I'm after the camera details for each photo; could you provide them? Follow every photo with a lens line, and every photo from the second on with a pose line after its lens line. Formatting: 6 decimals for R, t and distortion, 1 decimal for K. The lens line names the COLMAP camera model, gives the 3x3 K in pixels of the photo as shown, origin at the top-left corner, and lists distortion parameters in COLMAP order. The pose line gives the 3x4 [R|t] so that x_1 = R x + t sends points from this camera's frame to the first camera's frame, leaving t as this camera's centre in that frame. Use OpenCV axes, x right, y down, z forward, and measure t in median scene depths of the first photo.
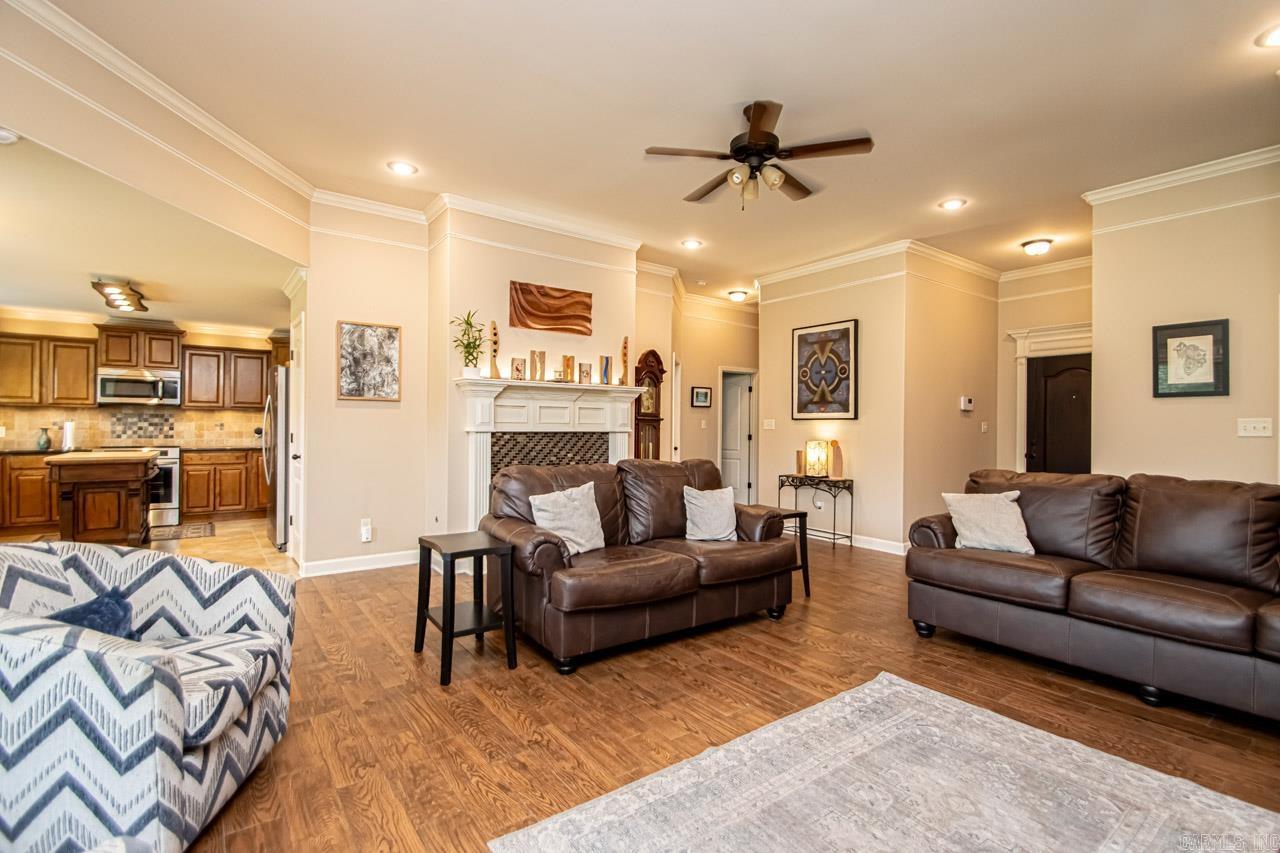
lens RADIAL K [[596.1, 0, 629.2], [0, 596.1, 424.3], [0, 0, 1]] dist [0.011621, -0.008804]
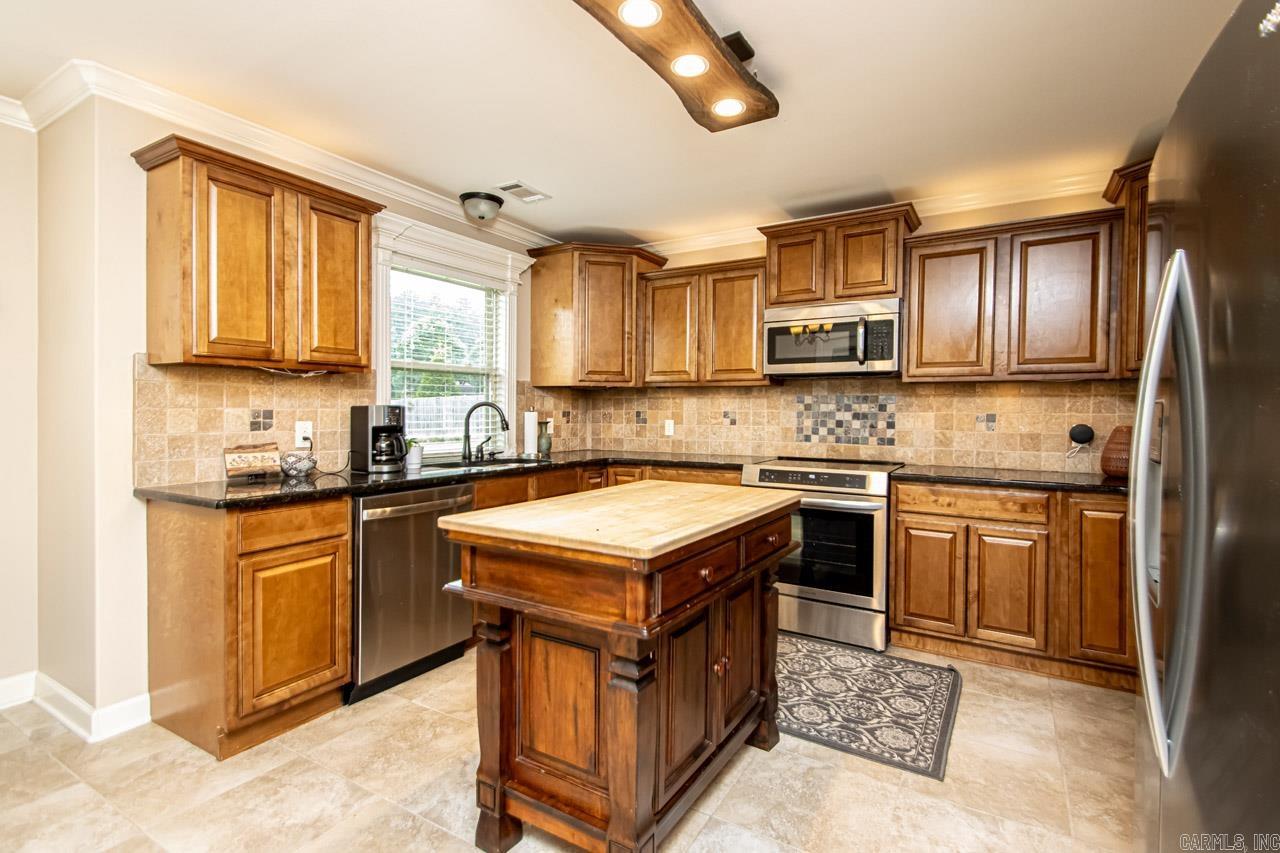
lens RADIAL K [[596.1, 0, 626.3], [0, 596.1, 421.7], [0, 0, 1]] dist [0.011621, -0.008804]
pose [[0.379448, 0.014690, -0.925096, -0.415878], [-0.002075, 0.999885, 0.015027, -0.002425], [0.925211, -0.003783, 0.379435, 0.645203]]
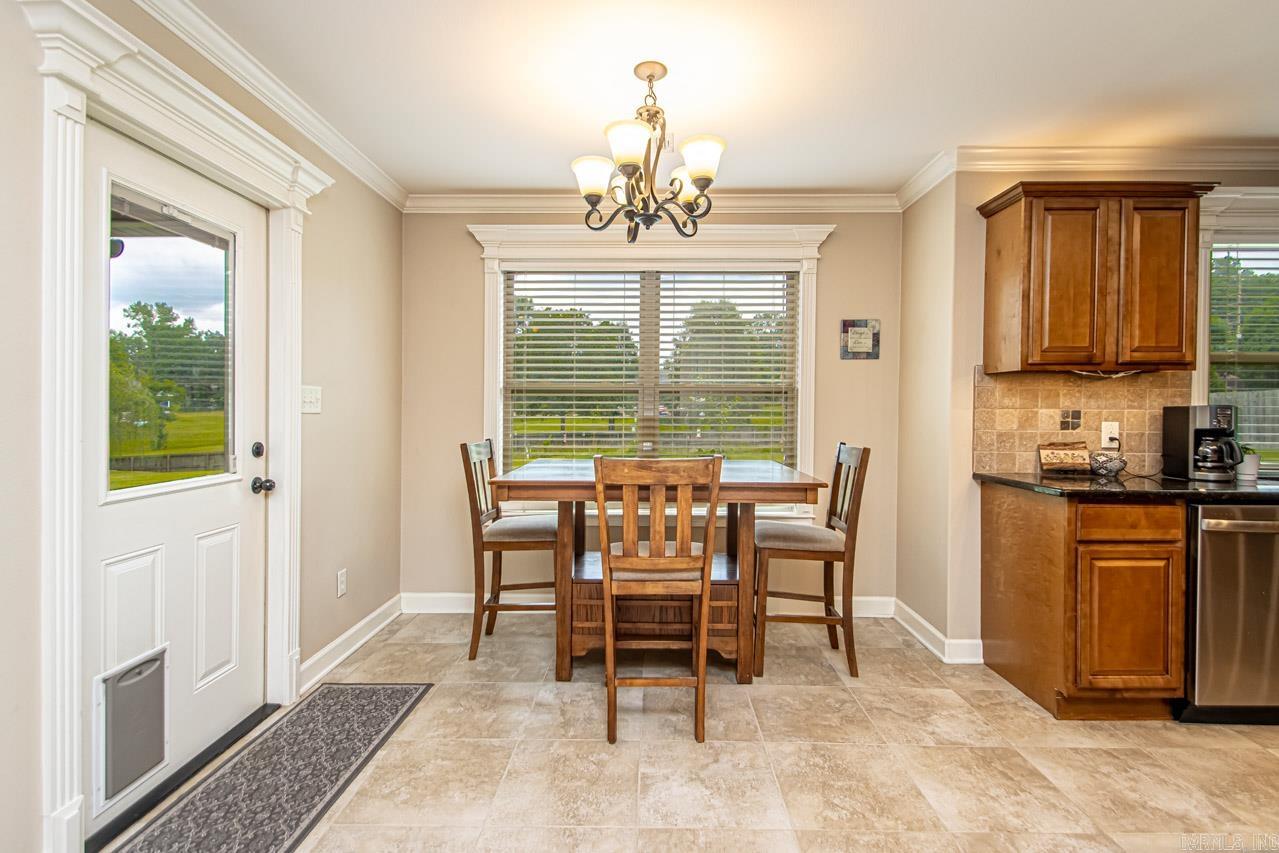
lens RADIAL K [[595.7, 0, 653.5], [0, 595.7, 414.7], [0, 0, 1]] dist [0.011621, -0.008804]
pose [[-0.592271, 0.000385, -0.805738, -0.360801], [-0.007235, 0.999957, 0.005796, -0.001130], [0.805706, 0.009263, -0.592243, 0.588188]]
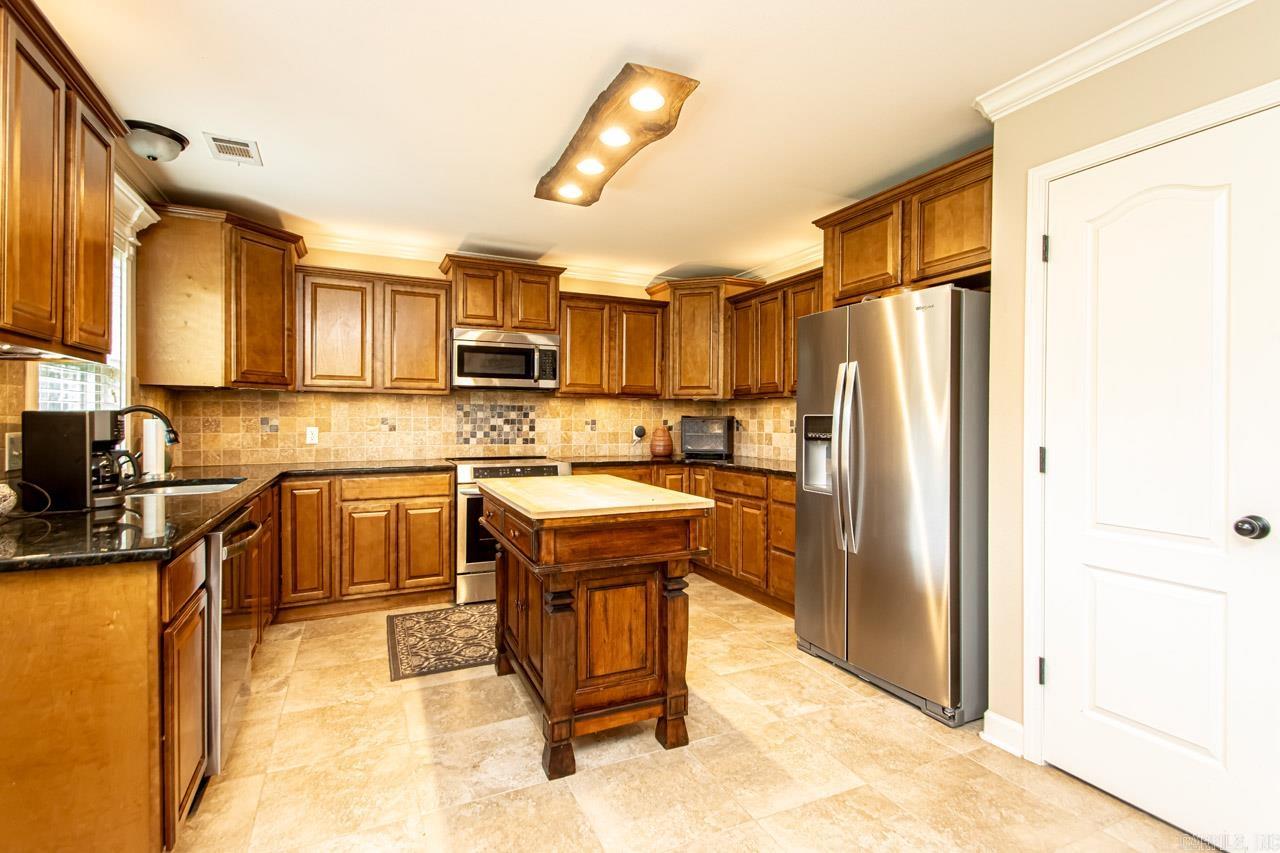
lens RADIAL K [[596.1, 0, 651.8], [0, 596.1, 424.2], [0, 0, 1]] dist [0.011621, -0.008804]
pose [[0.984706, 0.001038, -0.174222, -0.552961], [0.000460, 0.999963, 0.008562, -0.002593], [0.174224, -0.008511, 0.984669, 0.416538]]
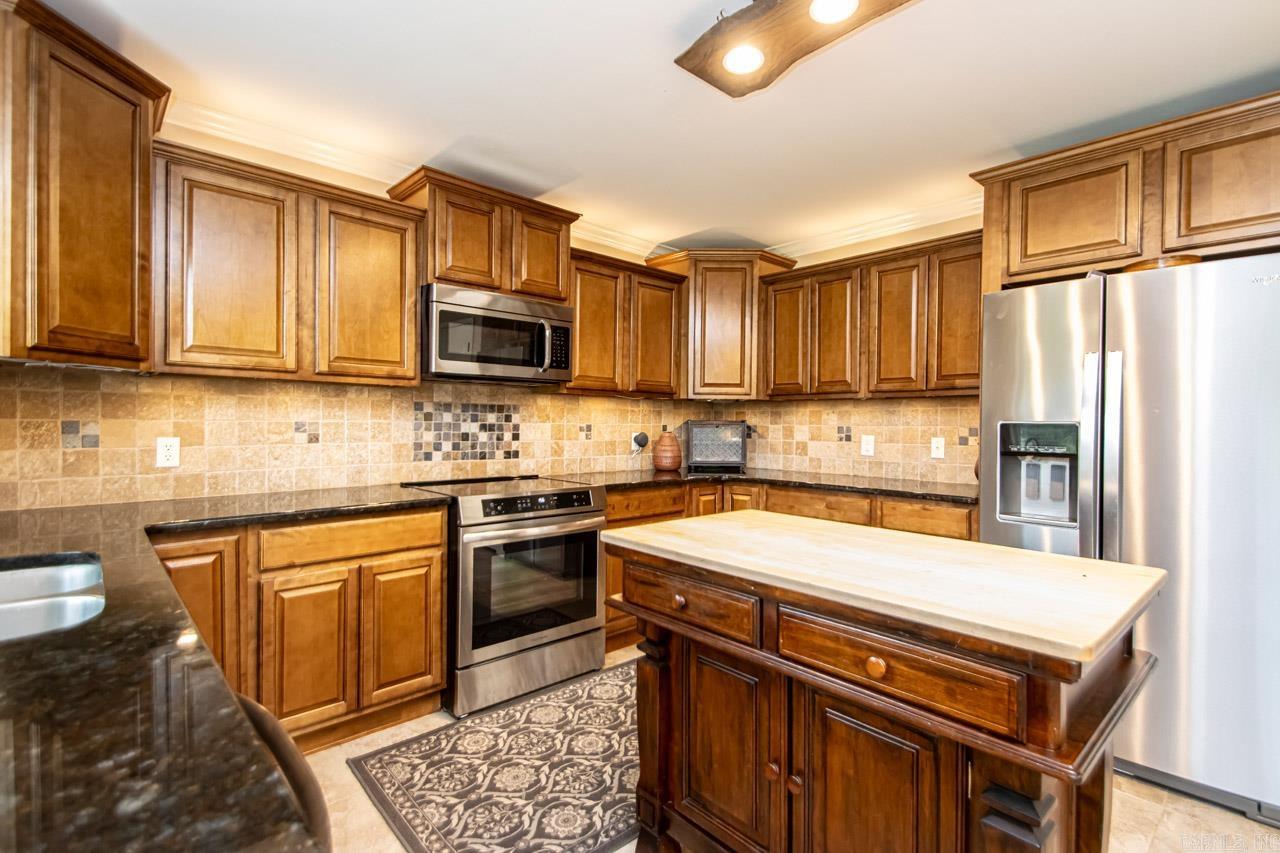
lens RADIAL K [[596.1, 0, 661.8], [0, 596.1, 427.8], [0, 0, 1]] dist [0.011621, -0.008804]
pose [[0.990504, 0.003357, 0.137440, -0.749576], [-0.005136, 0.999908, 0.012589, -0.005954], [-0.137385, -0.013176, 0.990430, 0.562080]]
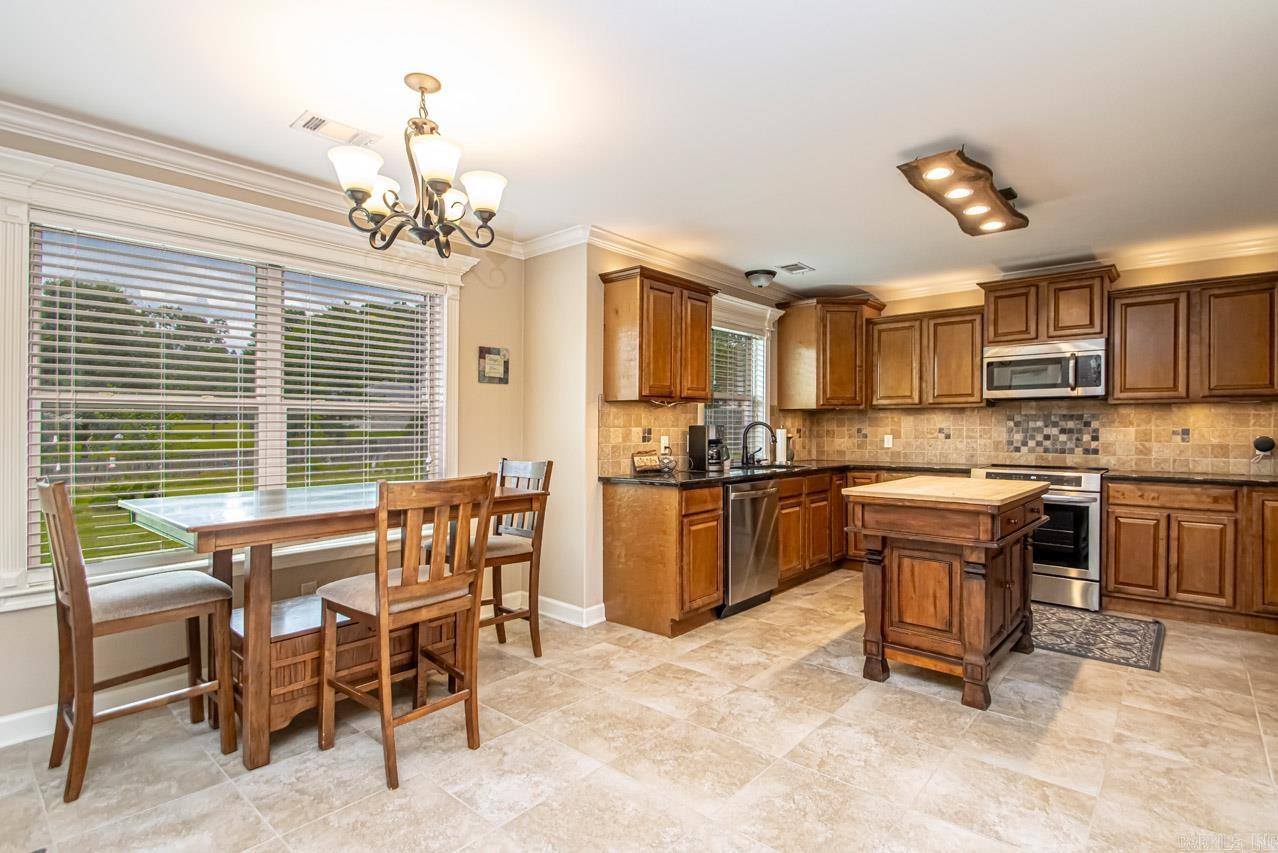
lens RADIAL K [[595.2, 0, 647.0], [0, 595.2, 434.5], [0, 0, 1]] dist [0.011621, -0.008804]
pose [[0.219187, 0.003953, -0.975675, -0.292803], [0.003412, 0.999983, 0.004818, -0.000698], [0.975677, -0.004385, 0.219170, 0.451571]]
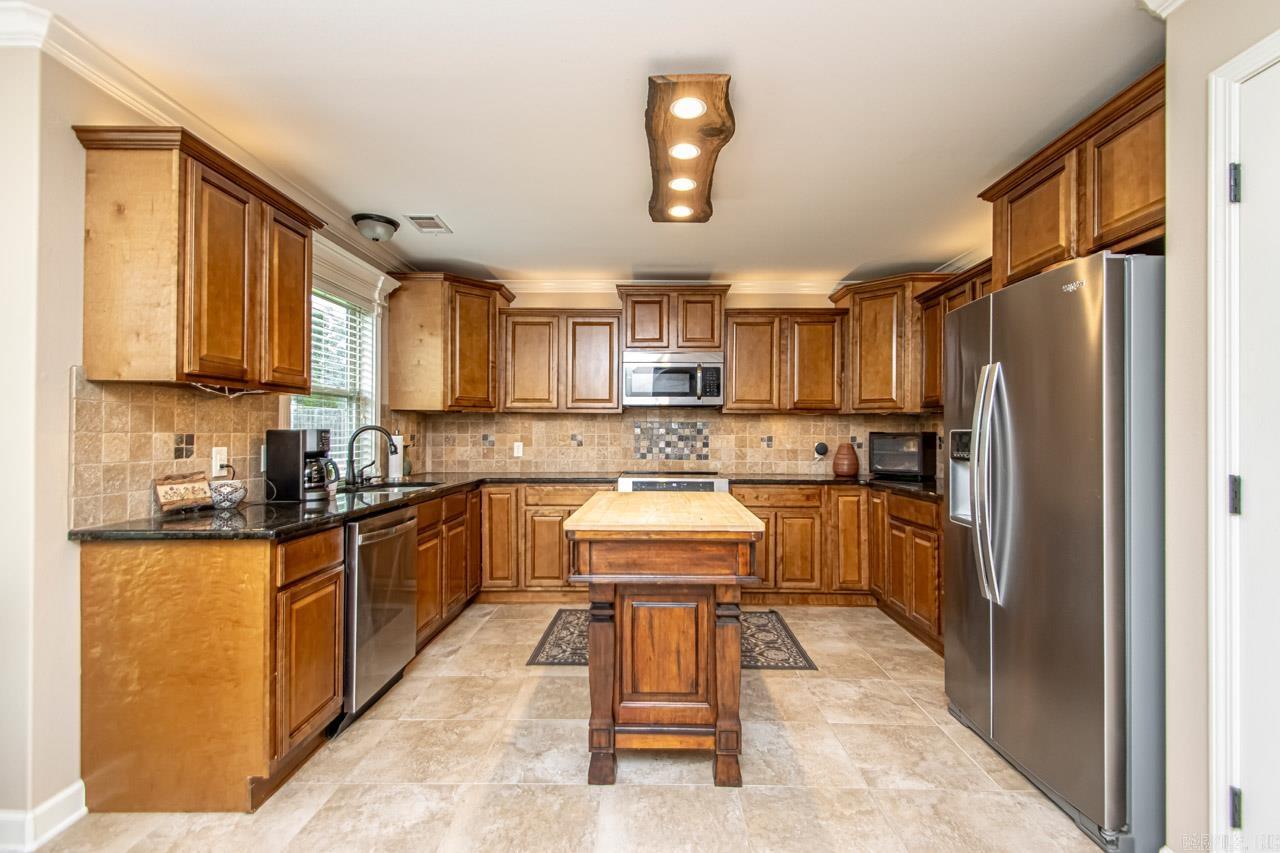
lens RADIAL K [[596.1, 0, 644.9], [0, 596.1, 432.0], [0, 0, 1]] dist [0.011621, -0.008804]
pose [[0.802805, -0.004915, -0.596222, -0.453173], [0.001531, 0.999980, -0.006183, -0.002567], [0.596240, 0.004051, 0.802796, 0.464360]]
